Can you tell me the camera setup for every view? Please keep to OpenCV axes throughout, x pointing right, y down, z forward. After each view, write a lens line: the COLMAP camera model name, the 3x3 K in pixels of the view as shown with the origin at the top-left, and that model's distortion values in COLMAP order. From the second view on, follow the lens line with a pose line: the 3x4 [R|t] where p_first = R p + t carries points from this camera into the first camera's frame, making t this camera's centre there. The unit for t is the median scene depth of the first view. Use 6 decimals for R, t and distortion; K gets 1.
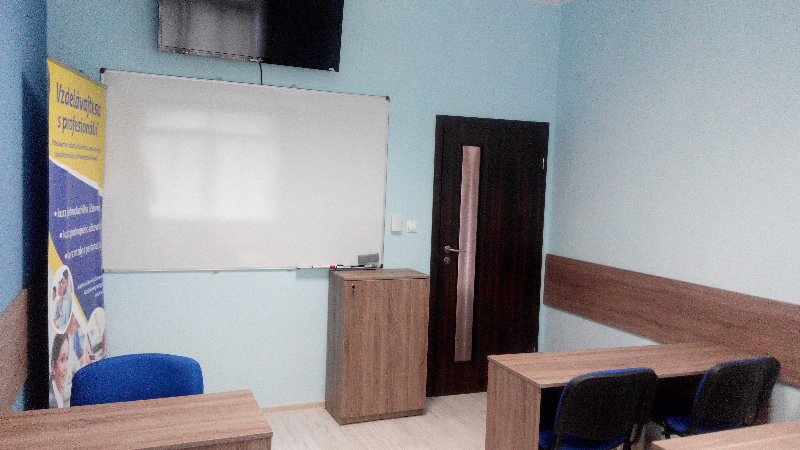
lens RADIAL K [[672.8, 0, 400.0], [0, 672.8, 225.0], [0, 0, 1]] dist [0.159712, -0.275538]
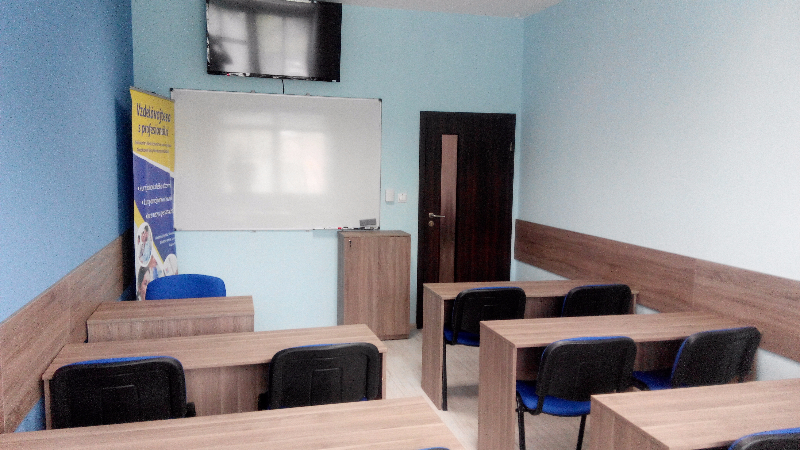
lens RADIAL K [[672.8, 0, 400.0], [0, 672.8, 225.0], [0, 0, 1]] dist [0.159712, -0.275538]
pose [[0.990249, -0.007036, -0.139130, 0.240861], [0.010551, 0.999643, 0.024539, 0.028196], [0.138907, -0.025768, 0.989970, -0.361655]]
